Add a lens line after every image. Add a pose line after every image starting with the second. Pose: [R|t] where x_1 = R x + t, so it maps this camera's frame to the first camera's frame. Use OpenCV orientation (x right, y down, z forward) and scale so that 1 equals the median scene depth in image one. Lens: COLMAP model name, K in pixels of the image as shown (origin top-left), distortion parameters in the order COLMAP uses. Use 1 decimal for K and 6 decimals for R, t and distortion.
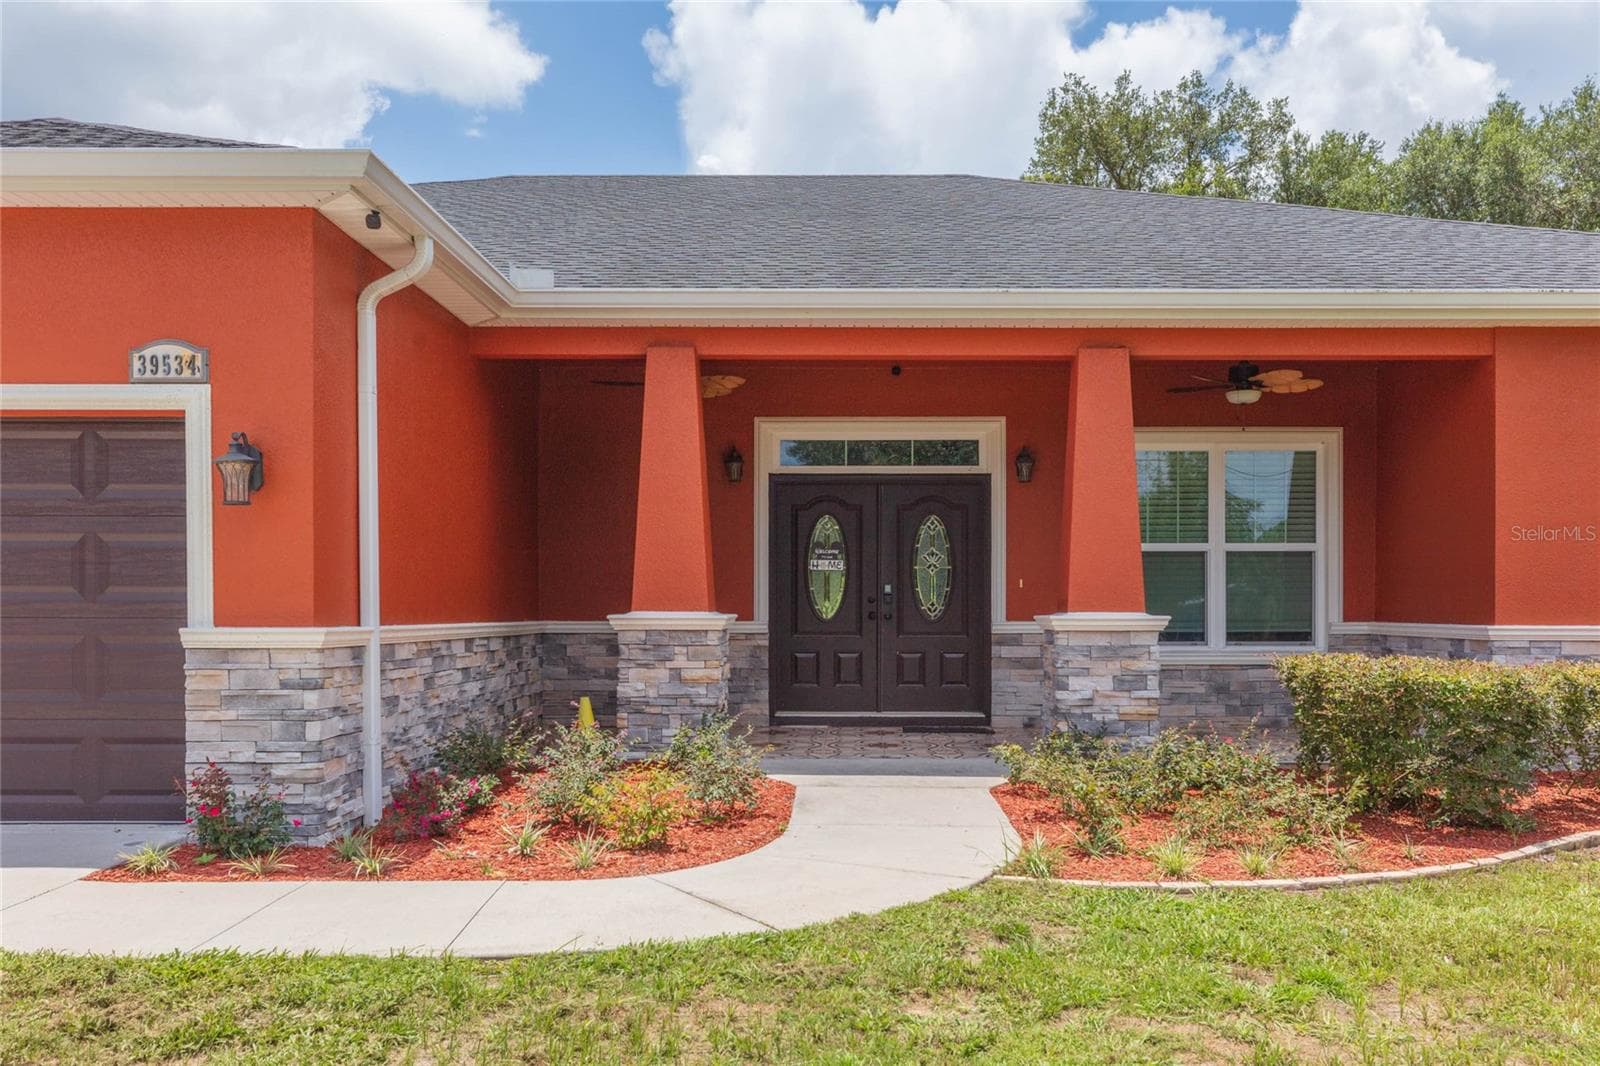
lens RADIAL K [[1376.2, 0, 853.1], [0, 1376.2, 541.0], [0, 0, 1]] dist [0.001731, 0.000983]
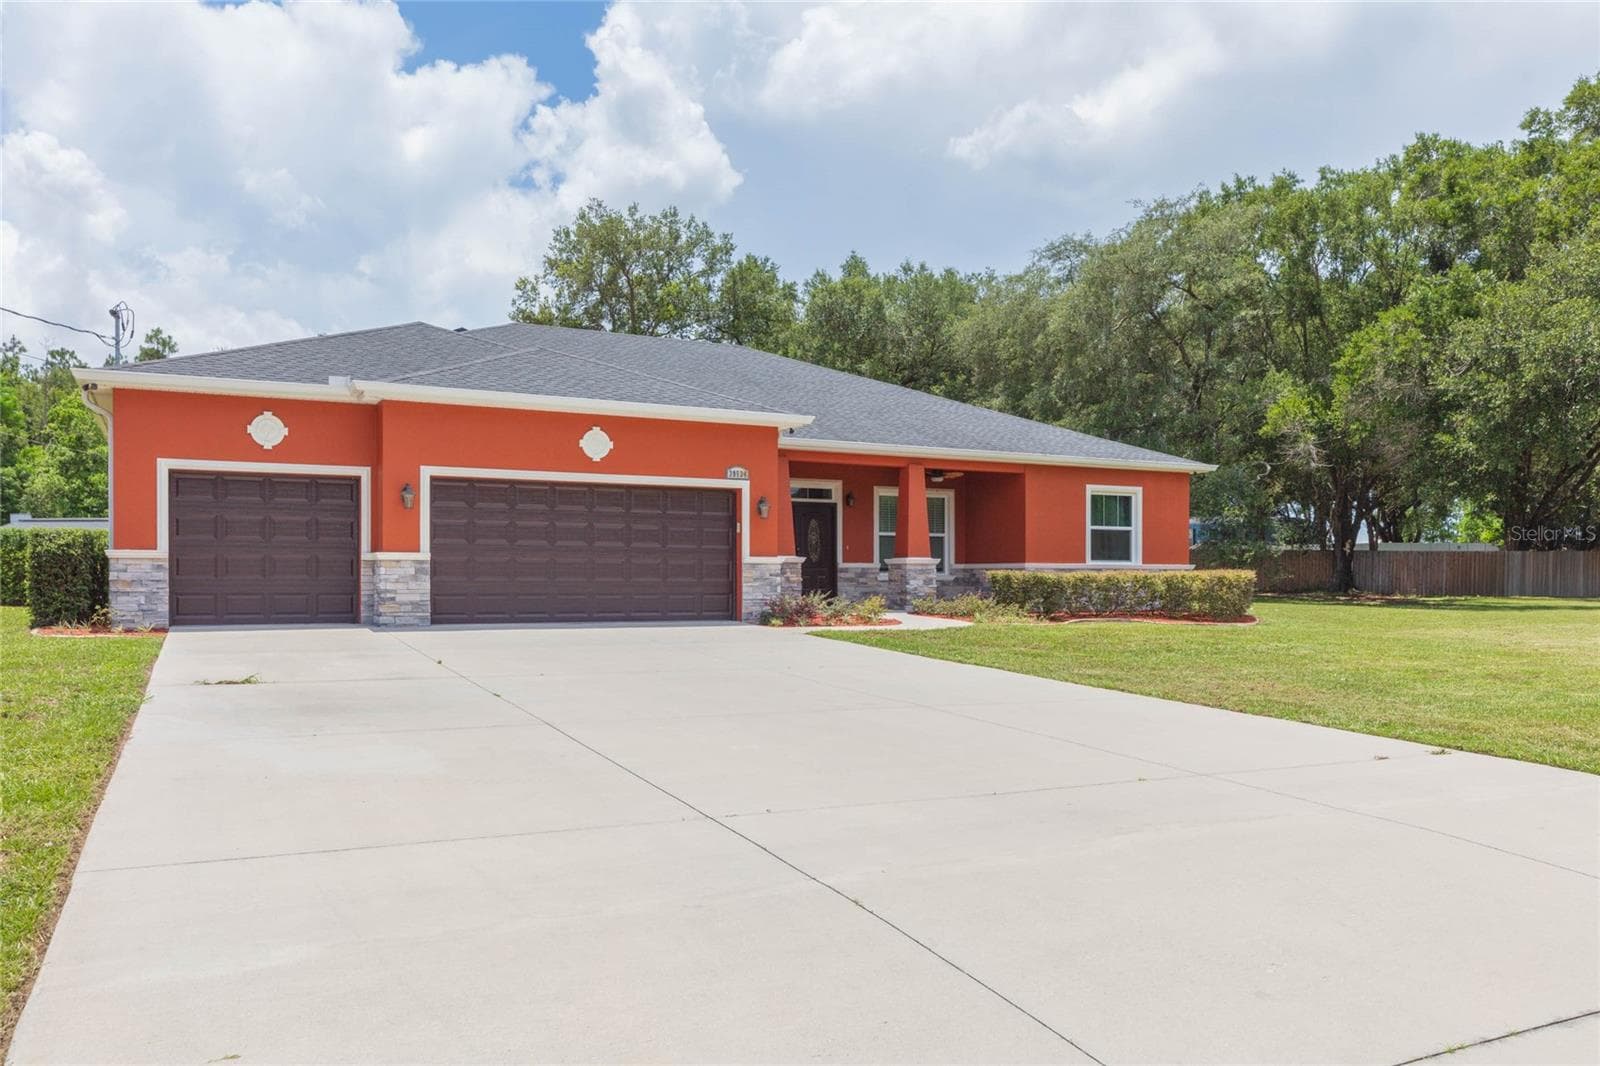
lens RADIAL K [[1122.4, 0, 800.0], [0, 1122.4, 533.0], [0, 0, 1]] dist [-0.002555, -0.000701]
pose [[0.895960, 0.017305, 0.443798, -1.084494], [-0.022311, 0.999733, 0.006061, -0.007915], [-0.443574, -0.015332, 0.896106, -0.986686]]
